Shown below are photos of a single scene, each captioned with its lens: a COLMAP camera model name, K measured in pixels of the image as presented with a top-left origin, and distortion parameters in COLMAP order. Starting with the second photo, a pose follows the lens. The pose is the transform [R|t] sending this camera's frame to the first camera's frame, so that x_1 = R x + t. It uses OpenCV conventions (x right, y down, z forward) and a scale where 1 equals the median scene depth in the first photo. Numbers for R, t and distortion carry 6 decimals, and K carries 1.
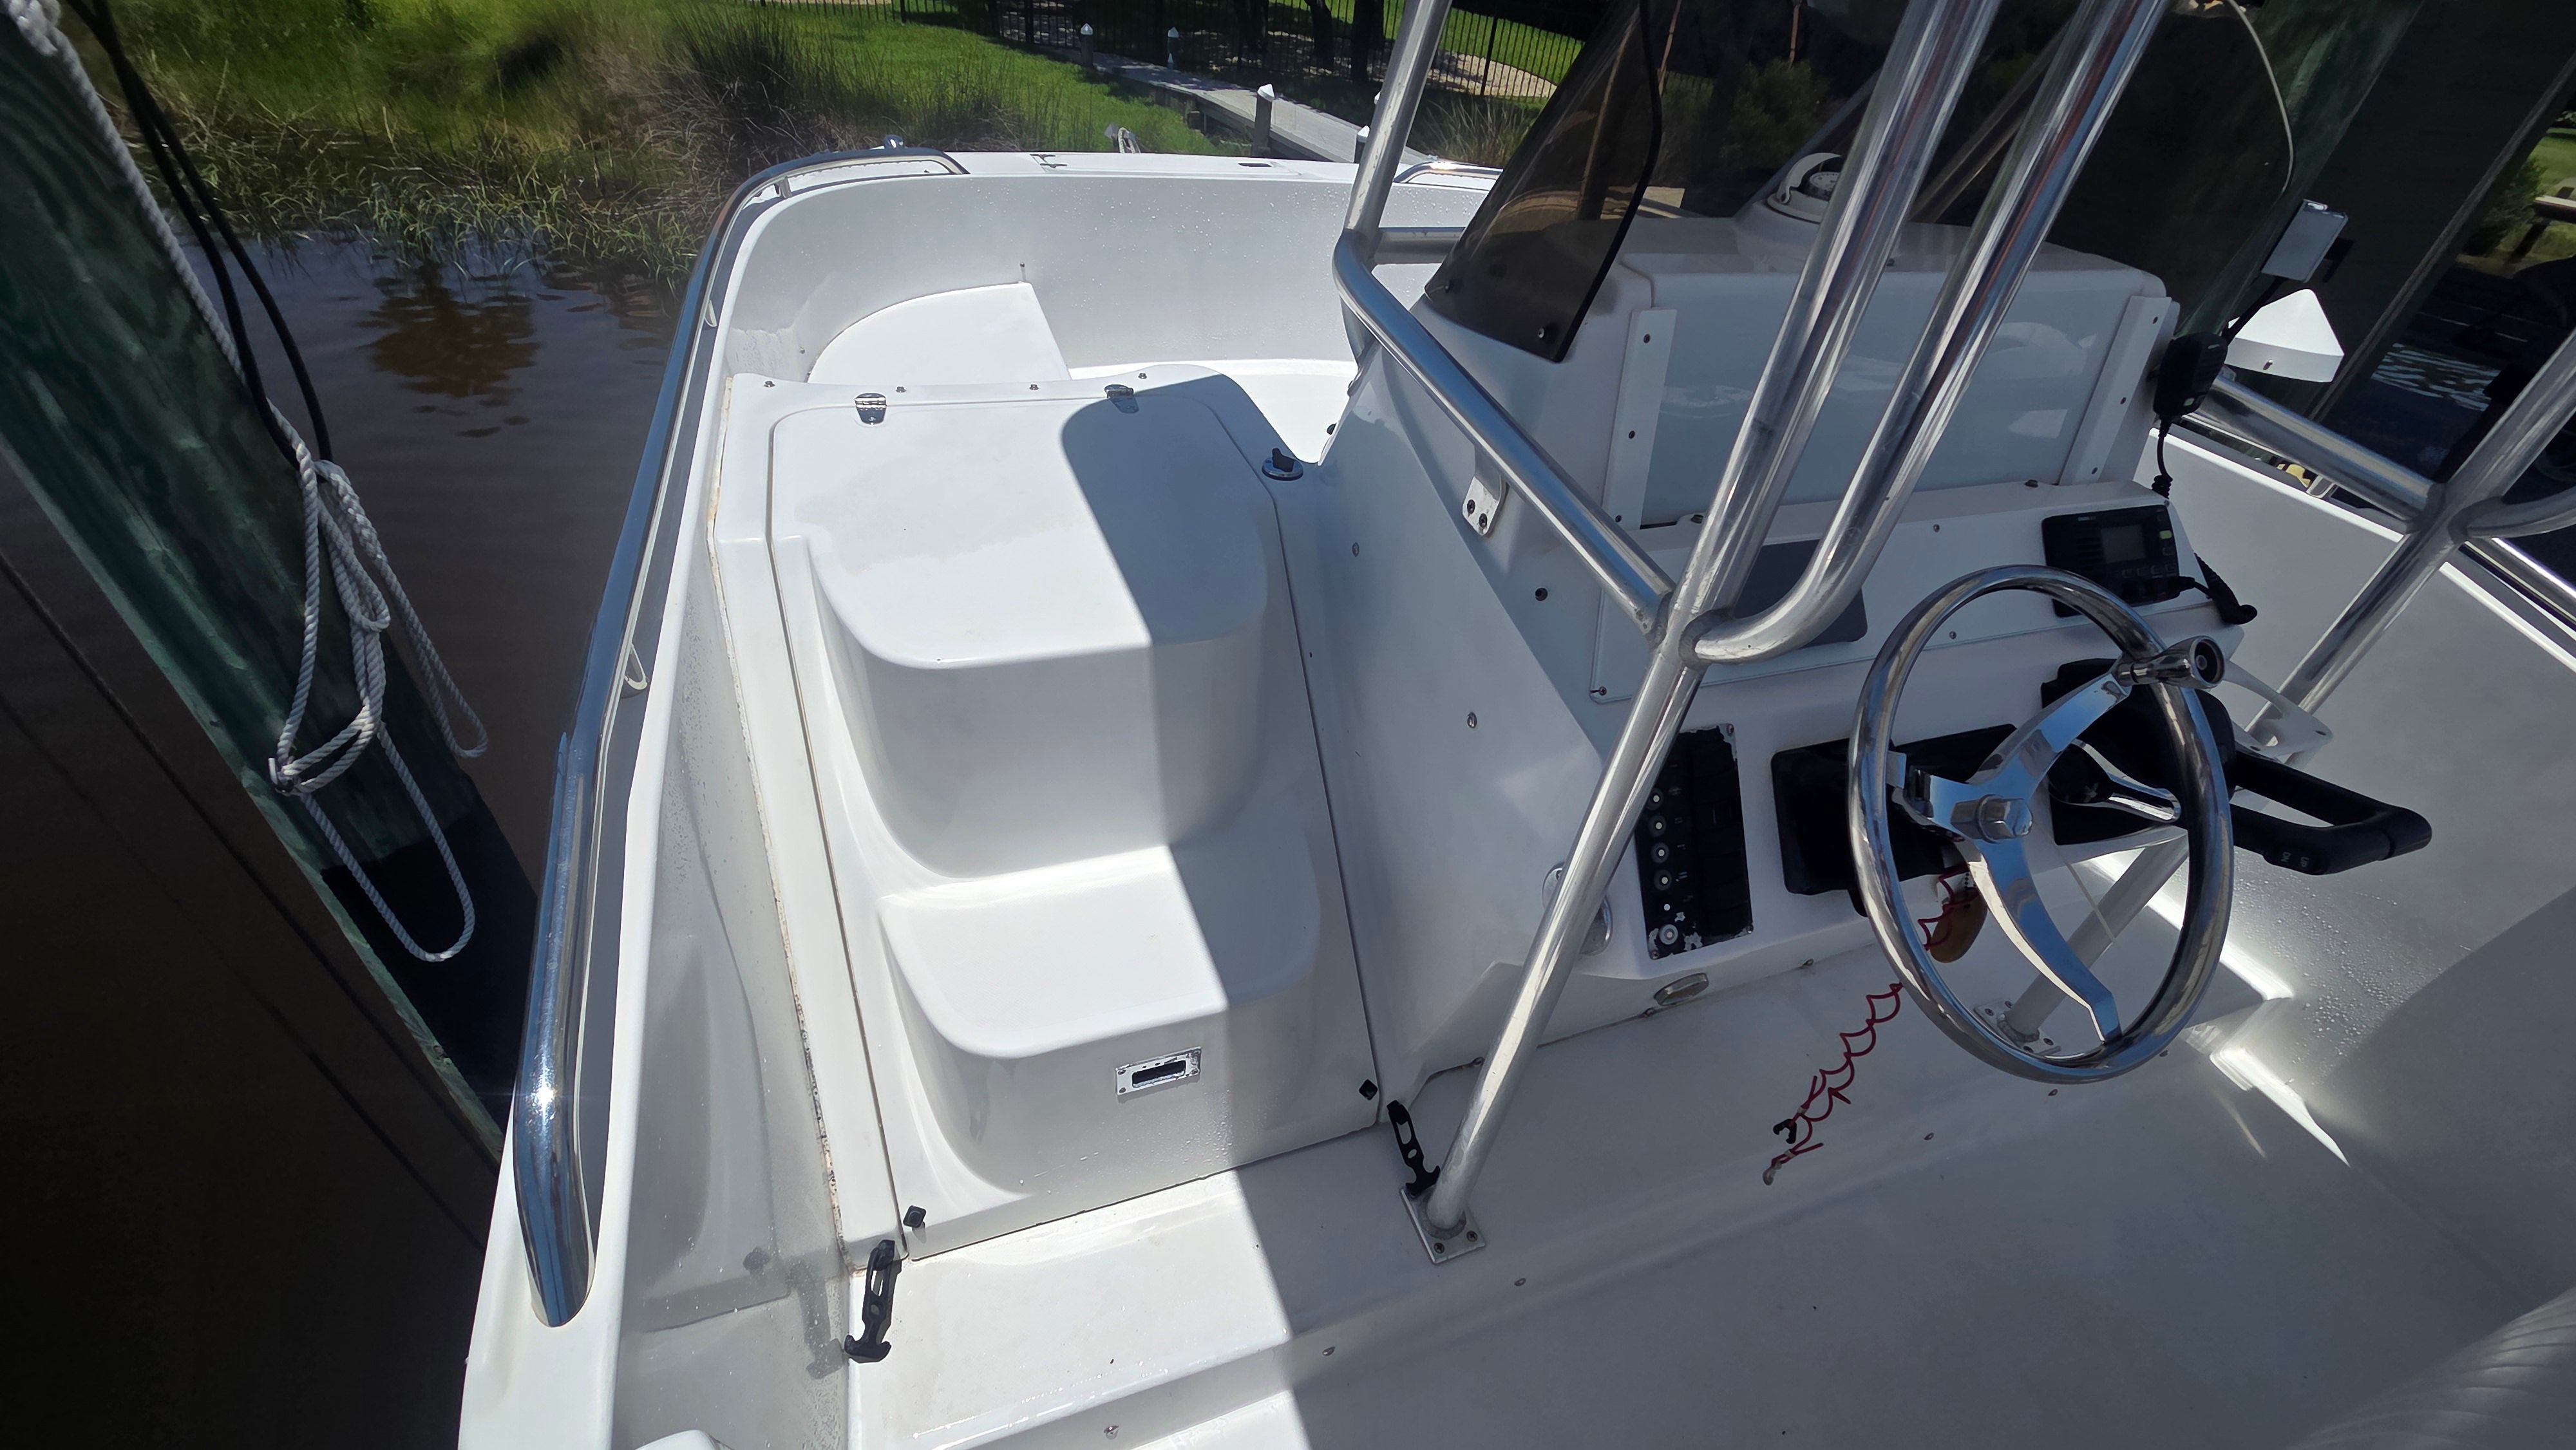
lens RADIAL K [[1081.8, 0, 1246.2], [0, 1081.8, 732.5], [0, 0, 1]] dist [0.014327, -0.008136]
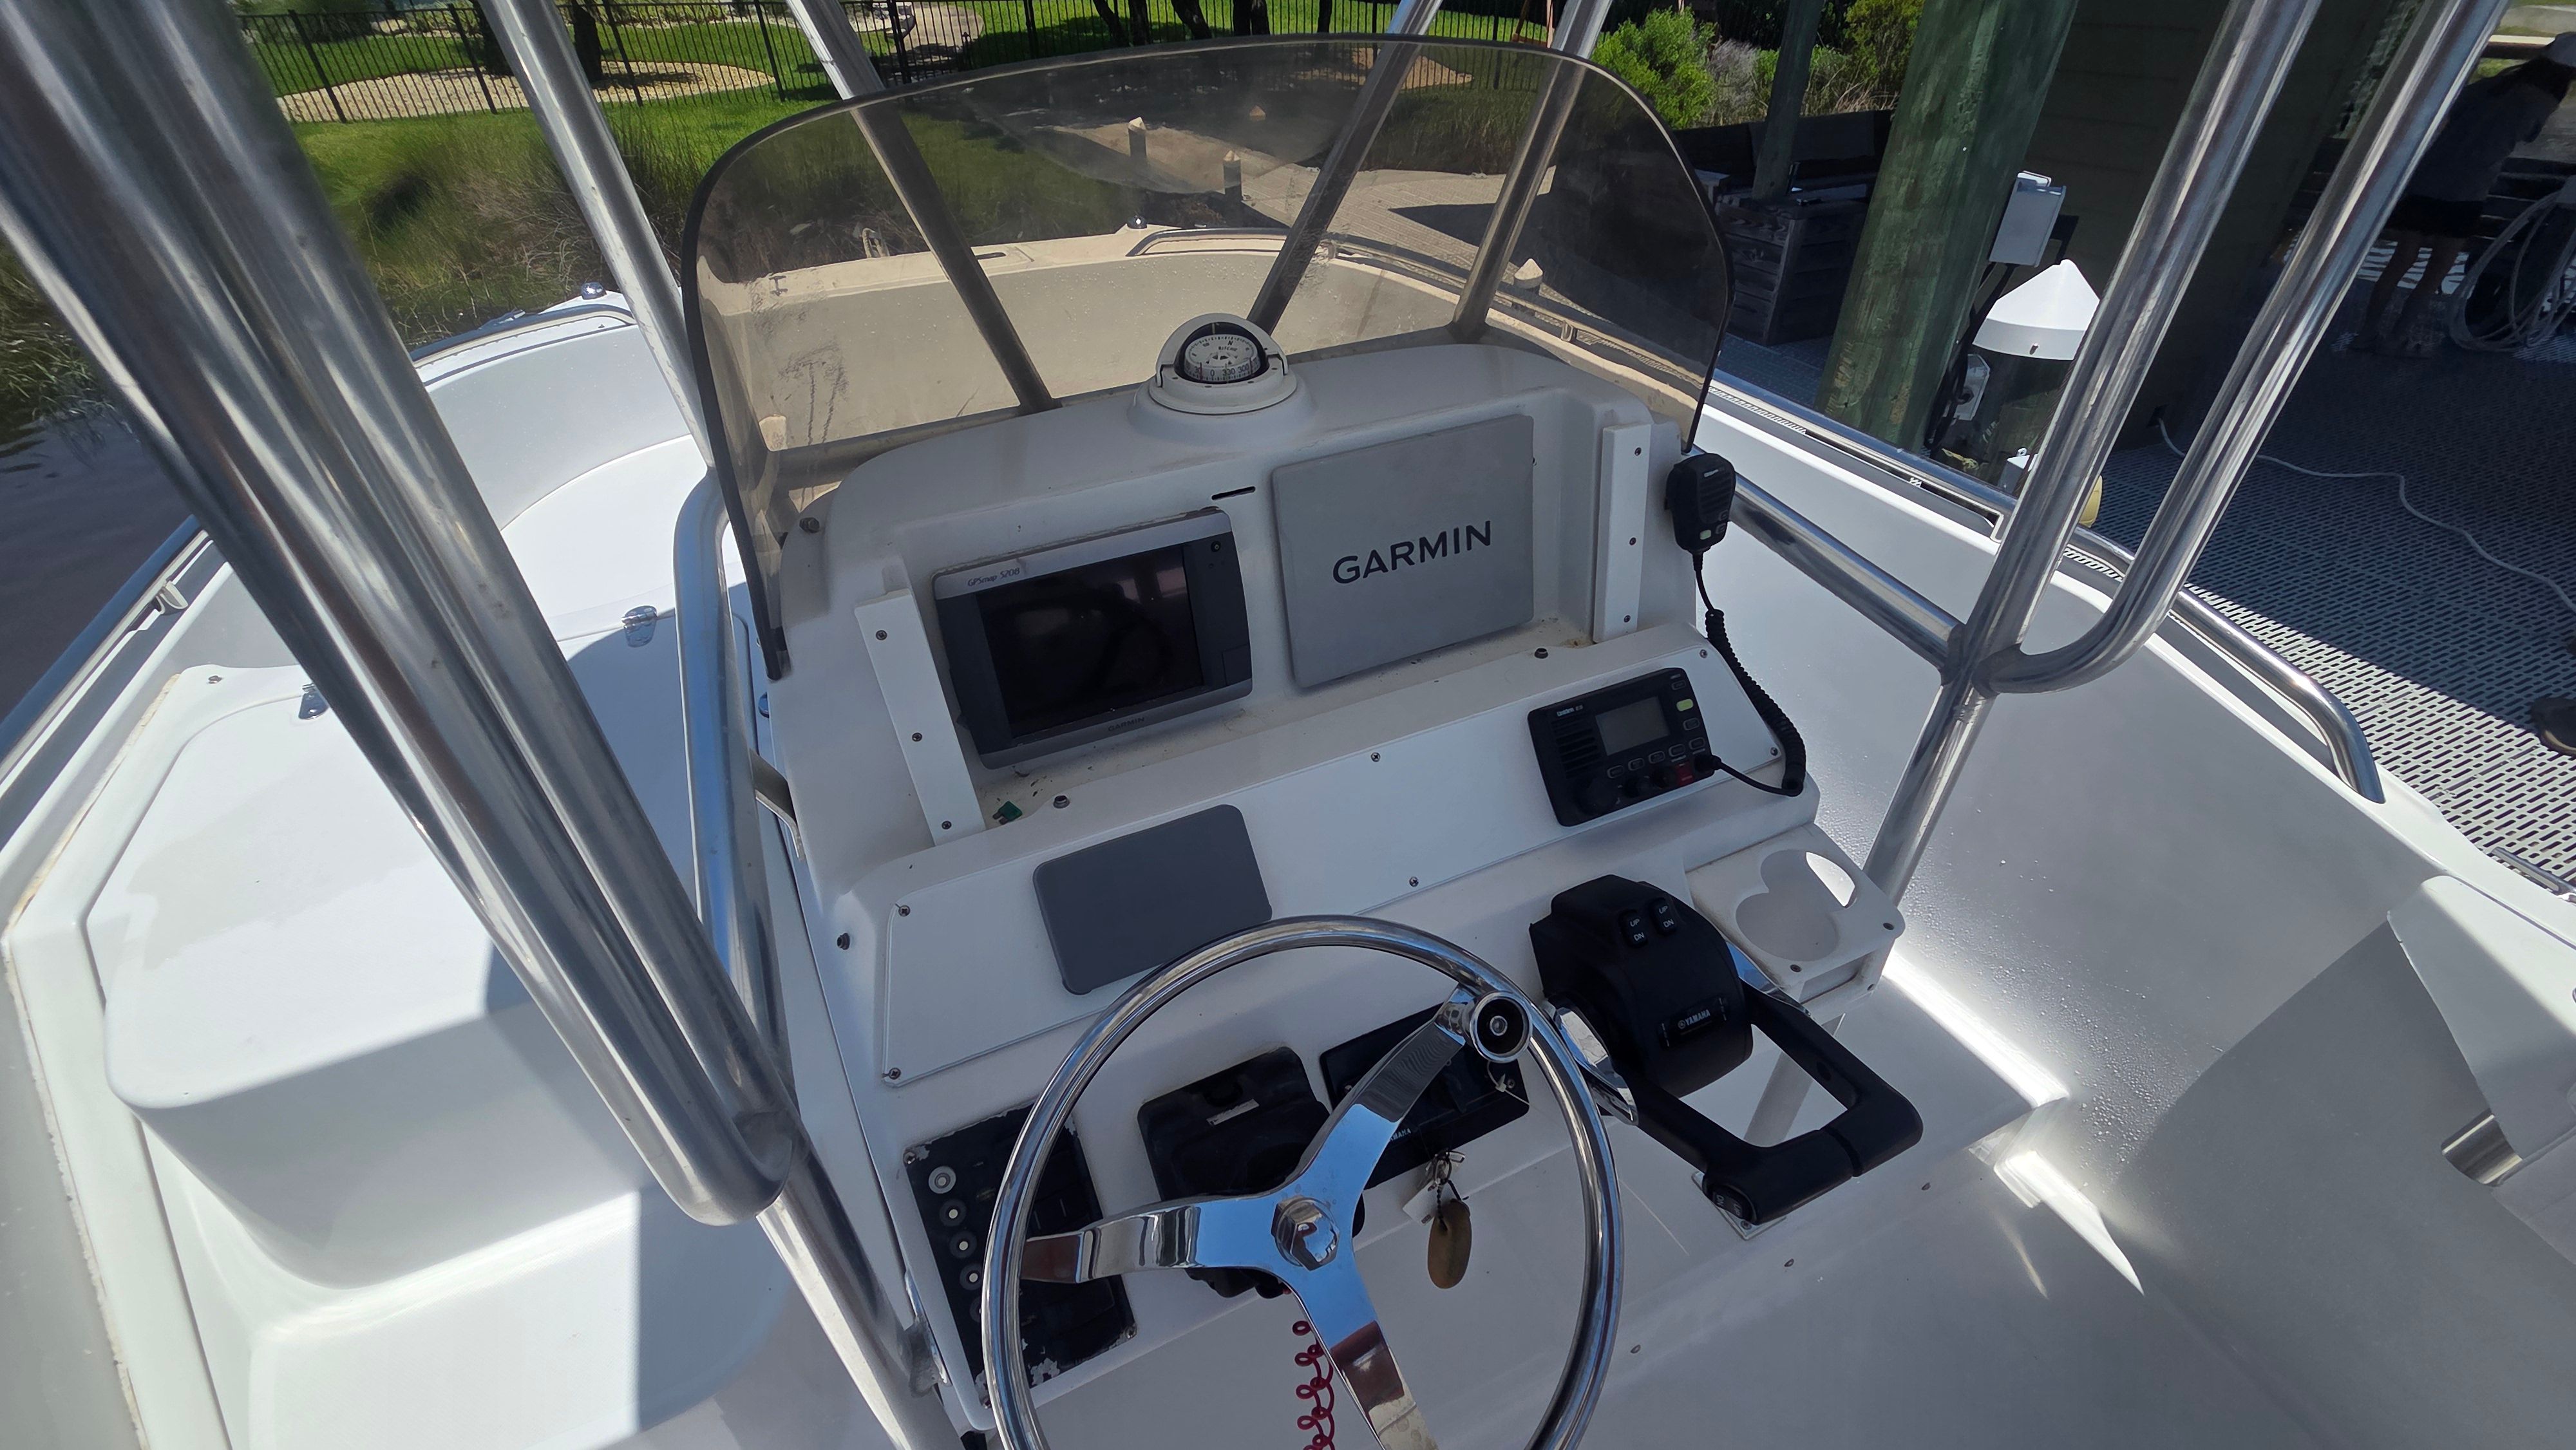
lens RADIAL K [[1081.7, 0, 1297.2], [0, 1081.7, 723.8], [0, 0, 1]] dist [-0.002515, -0.000138]
pose [[0.990369, -0.138409, -0.003377, 0.249867], [0.138404, 0.990374, -0.001708, -0.094490], [0.003581, 0.001224, 0.999993, 0.075308]]
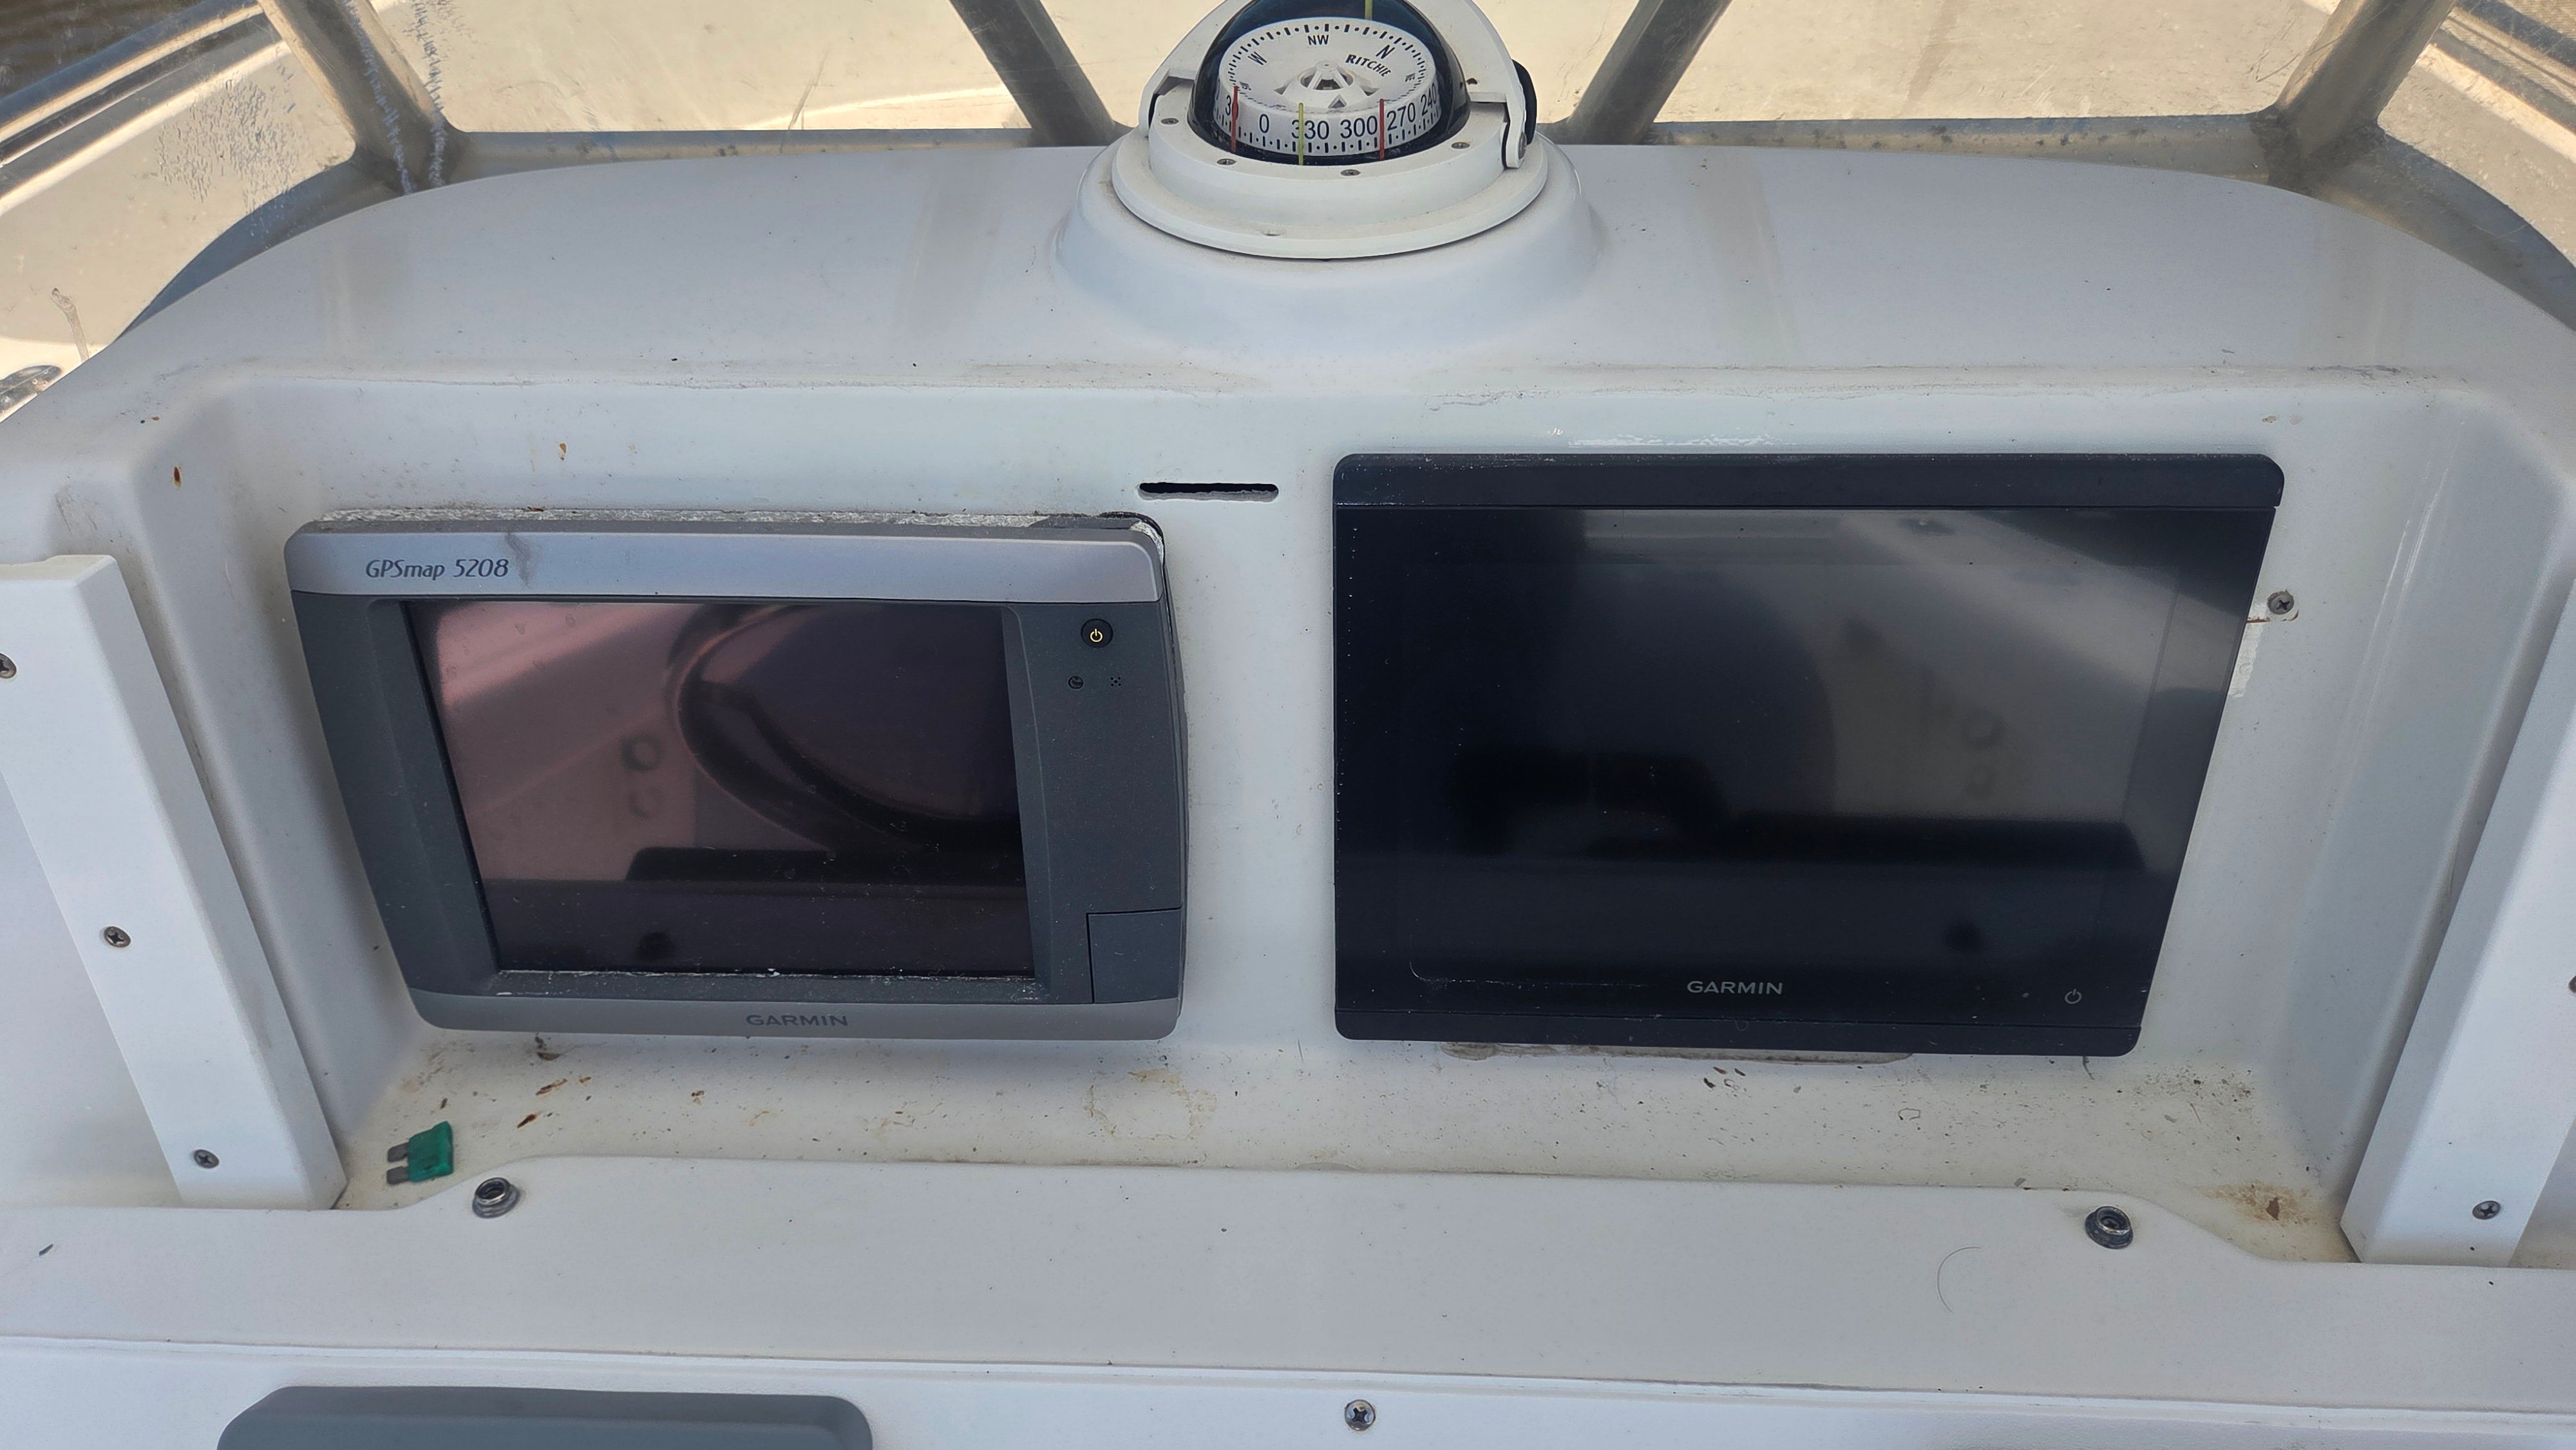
lens RADIAL K [[1772.7, 0, 1288.0], [0, 1772.7, 725.0], [0, 0, 1]] dist [0.115601, -0.149173]
pose [[0.911985, 0.154225, -0.380129, 0.326037], [-0.159051, 0.987090, 0.018893, -0.152635], [0.378135, 0.043229, 0.924741, 0.253473]]
